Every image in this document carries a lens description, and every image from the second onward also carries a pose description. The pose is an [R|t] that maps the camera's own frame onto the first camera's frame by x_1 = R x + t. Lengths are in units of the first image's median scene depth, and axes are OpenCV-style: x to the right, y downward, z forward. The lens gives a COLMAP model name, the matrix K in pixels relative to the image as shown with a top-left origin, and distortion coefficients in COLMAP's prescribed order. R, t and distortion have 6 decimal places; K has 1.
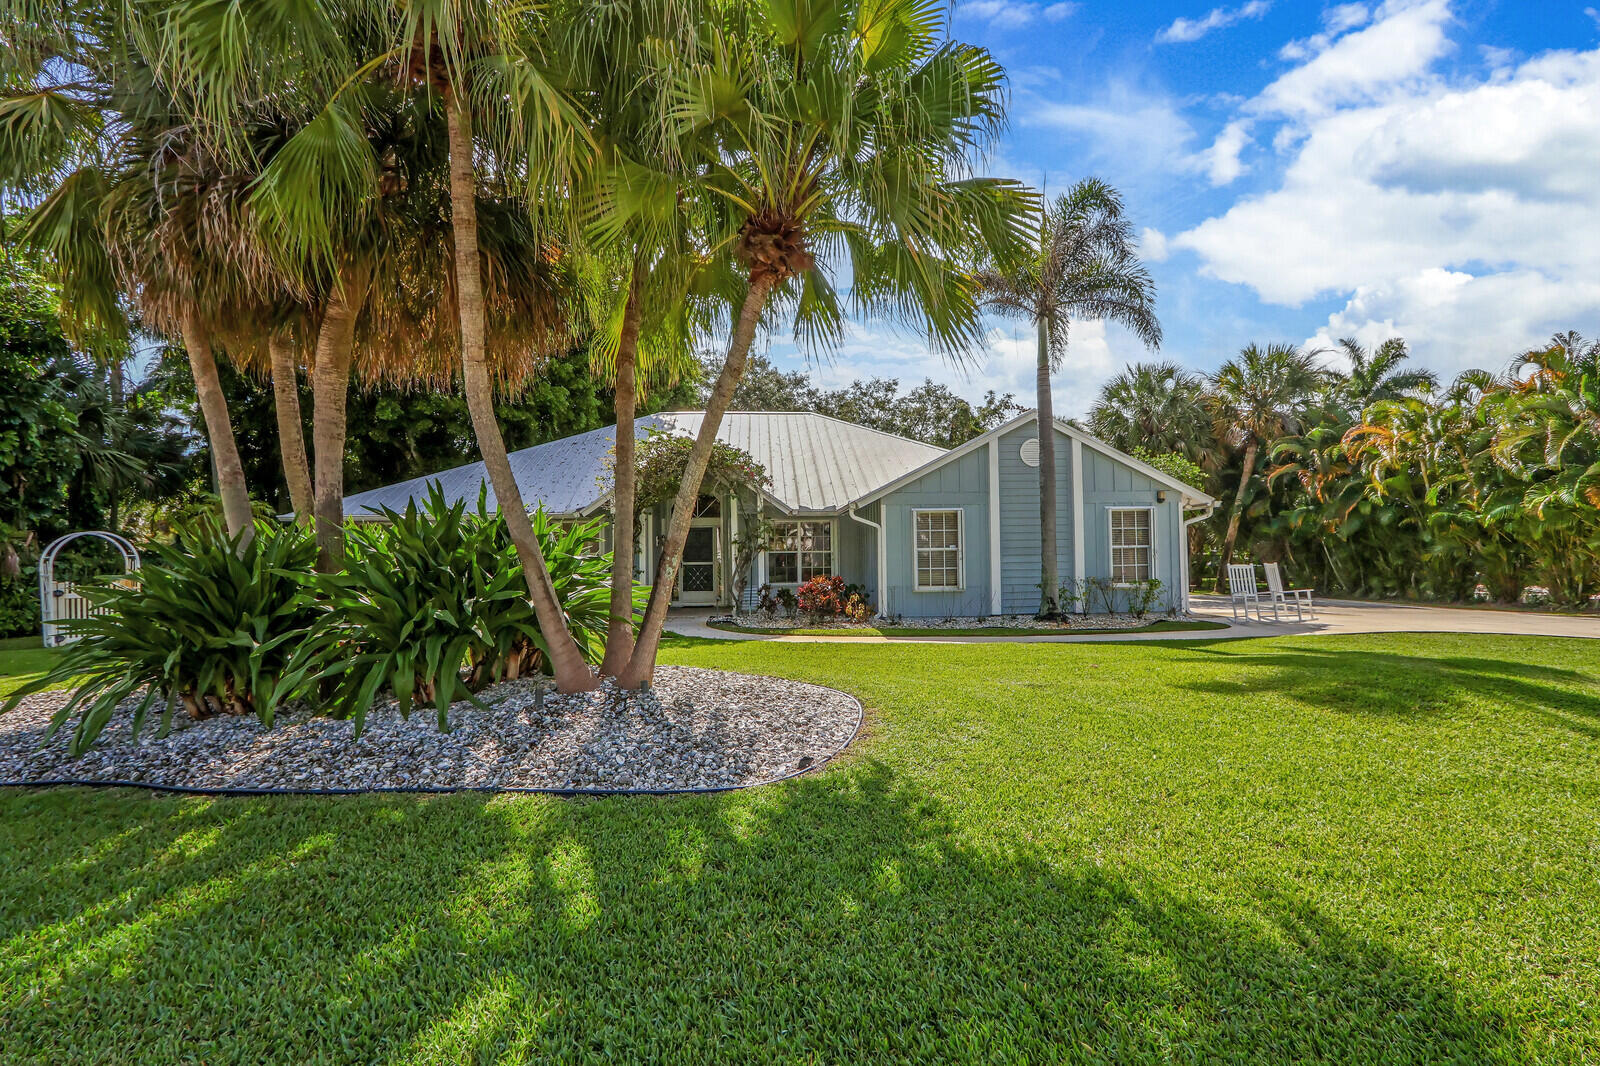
lens RADIAL K [[736.9, 0, 793.0], [0, 736.9, 536.2], [0, 0, 1]] dist [-0.018819, 0.001029]
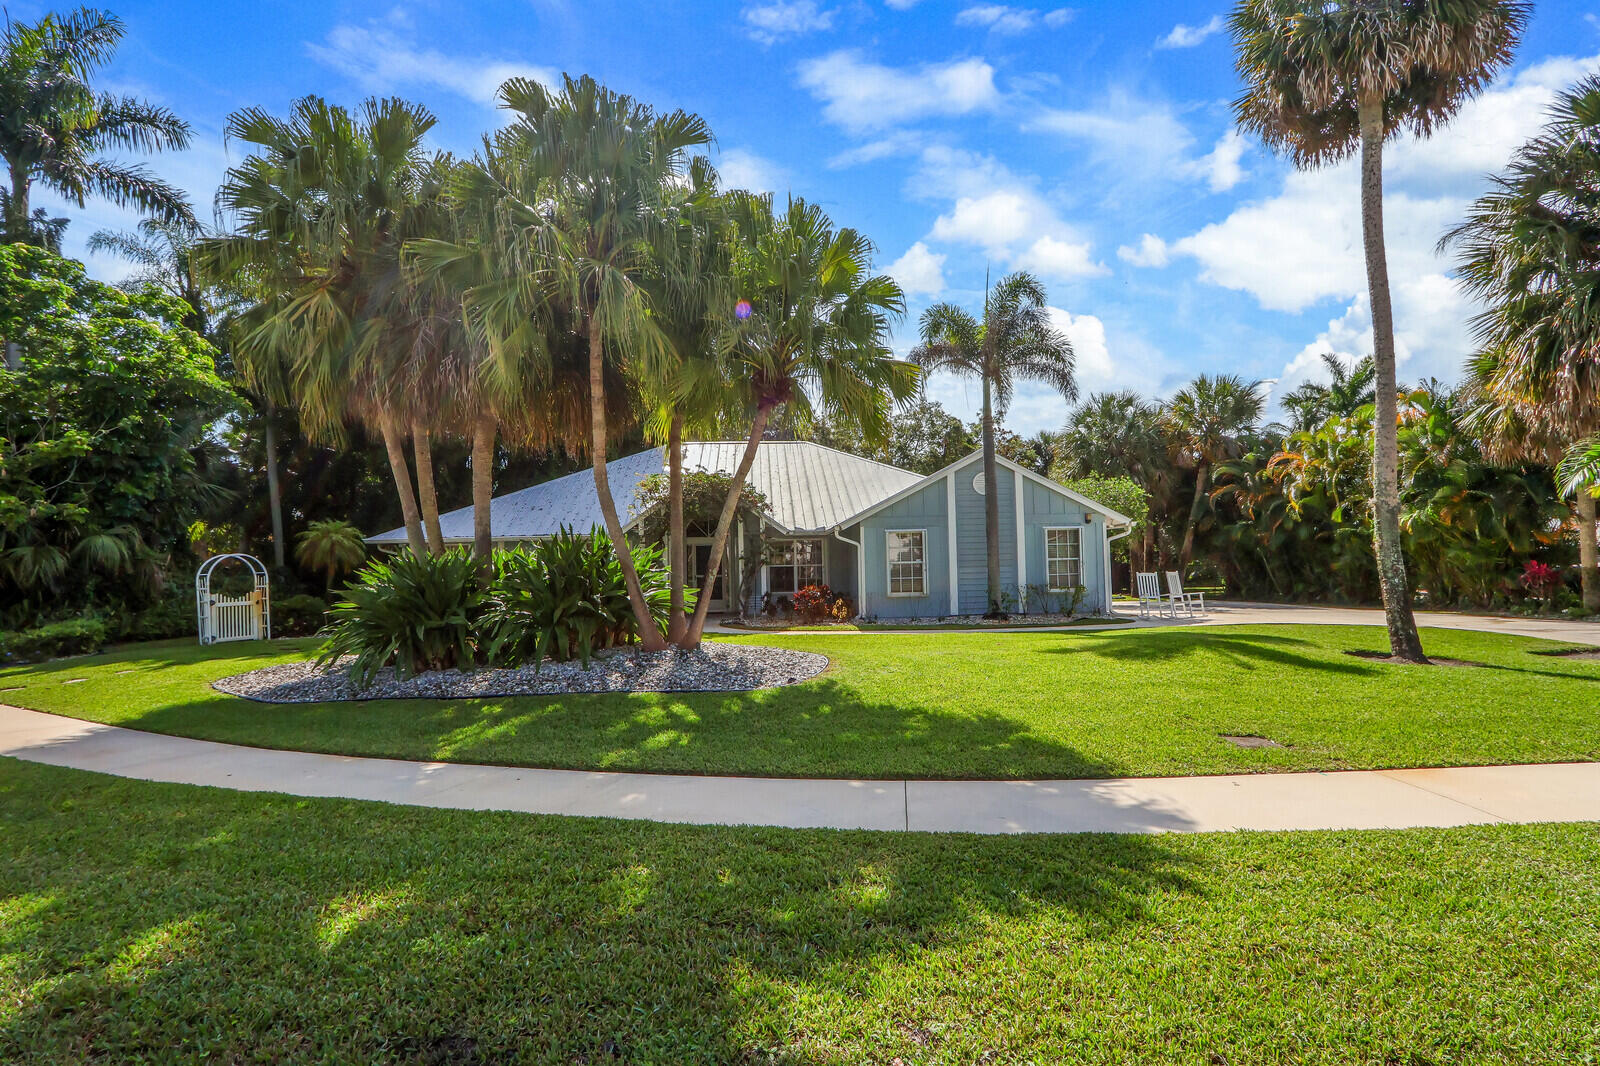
lens RADIAL K [[736.9, 0, 793.0], [0, 736.9, 536.2], [0, 0, 1]] dist [-0.018819, 0.001029]
pose [[0.999969, -0.007825, -0.000472, 0.006794], [0.007815, 0.999801, -0.018352, -0.005203], [0.000615, 0.018348, 0.999831, -0.232647]]
